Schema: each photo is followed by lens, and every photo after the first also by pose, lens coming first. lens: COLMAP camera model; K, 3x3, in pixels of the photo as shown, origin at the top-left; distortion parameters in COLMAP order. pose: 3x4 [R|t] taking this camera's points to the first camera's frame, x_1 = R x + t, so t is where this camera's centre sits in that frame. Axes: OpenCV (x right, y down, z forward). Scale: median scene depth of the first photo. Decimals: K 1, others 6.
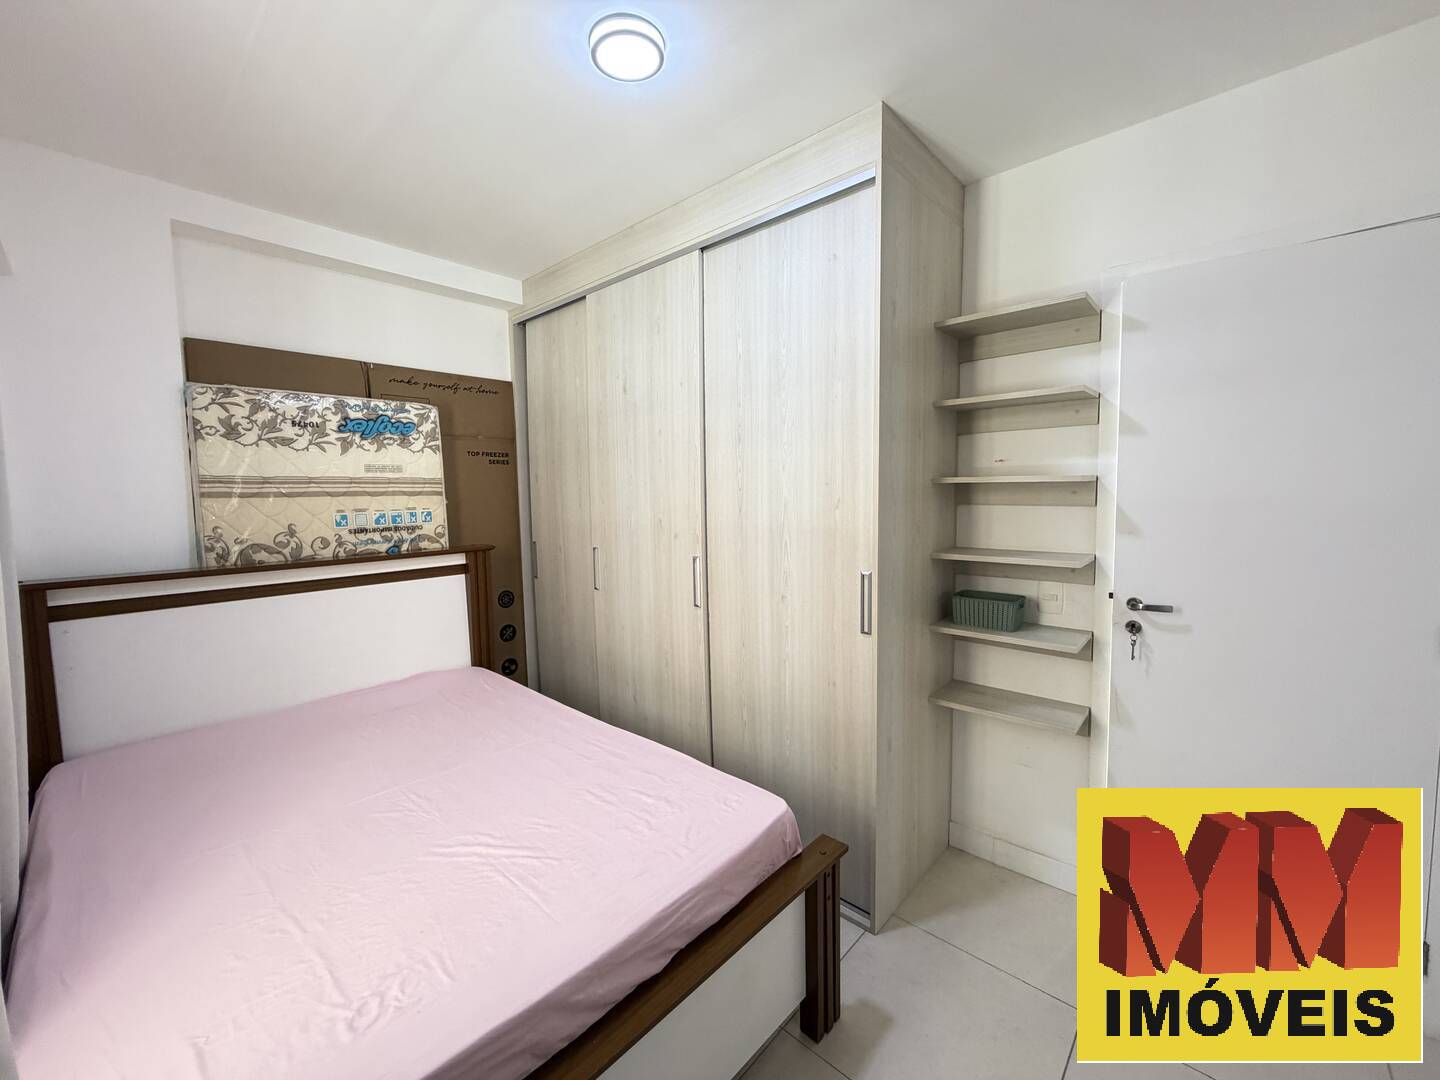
lens RADIAL K [[571.7, 0, 715.7], [0, 571.7, 534.7], [0, 0, 1]] dist [0.003396, -0.000343]
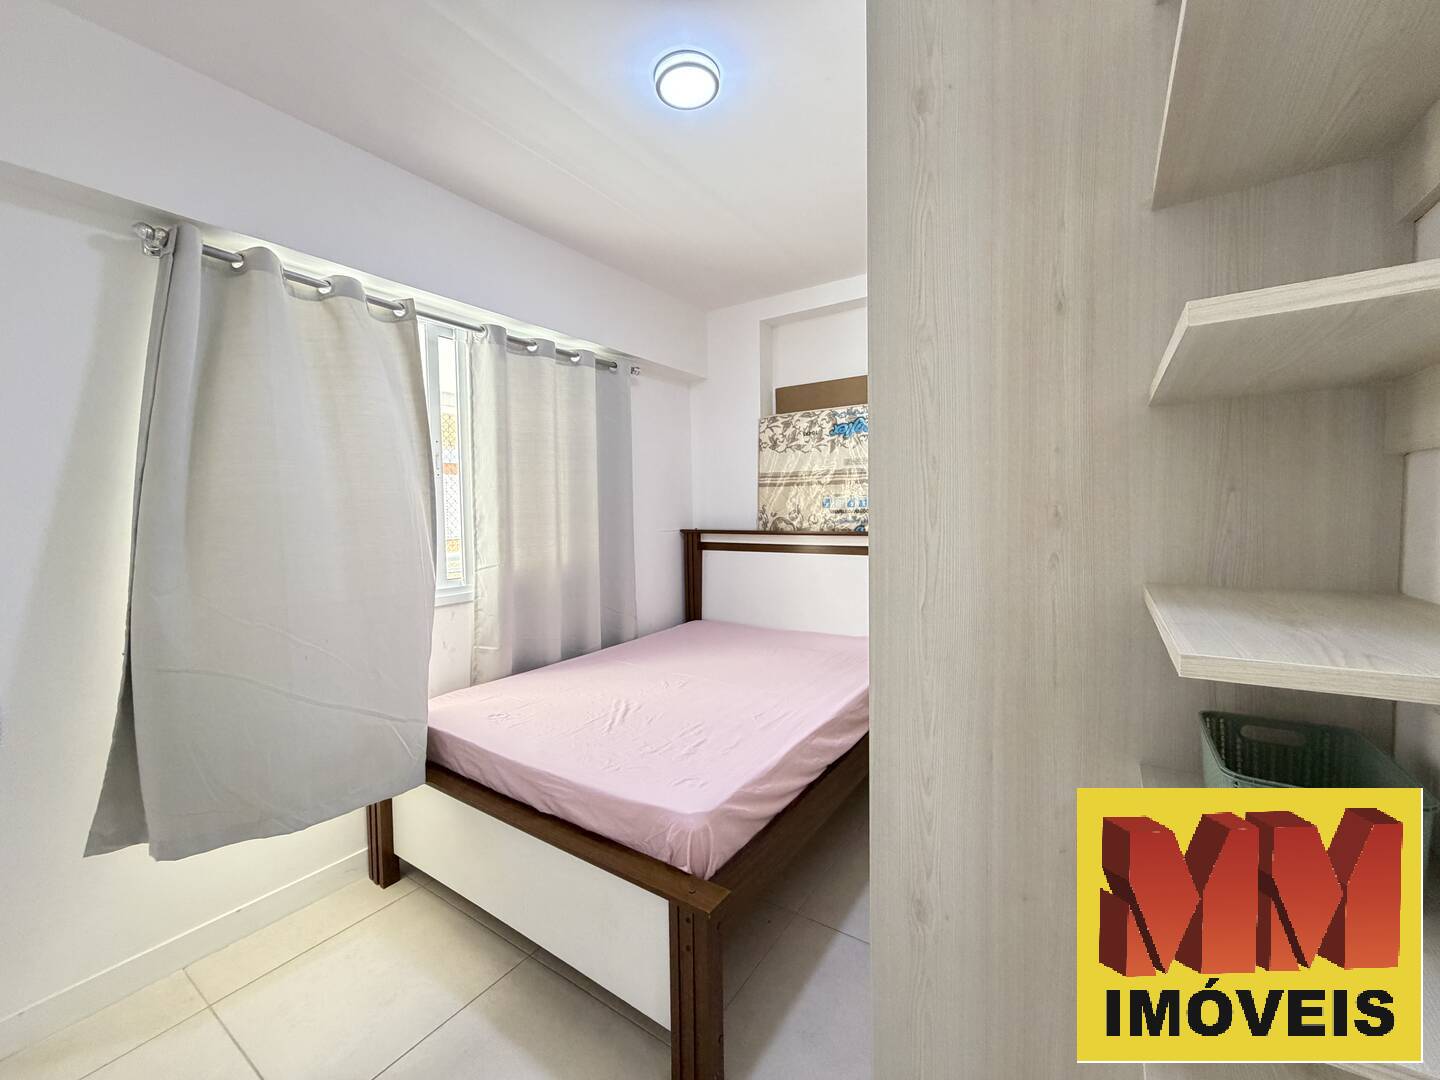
lens RADIAL K [[571.7, 0, 715.7], [0, 571.7, 534.7], [0, 0, 1]] dist [0.003396, -0.000343]
pose [[0.159378, 0.058507, -0.985482, 0.659076], [-0.062878, 0.996817, 0.049011, -0.000906], [0.985213, 0.054154, 0.162550, 0.587206]]
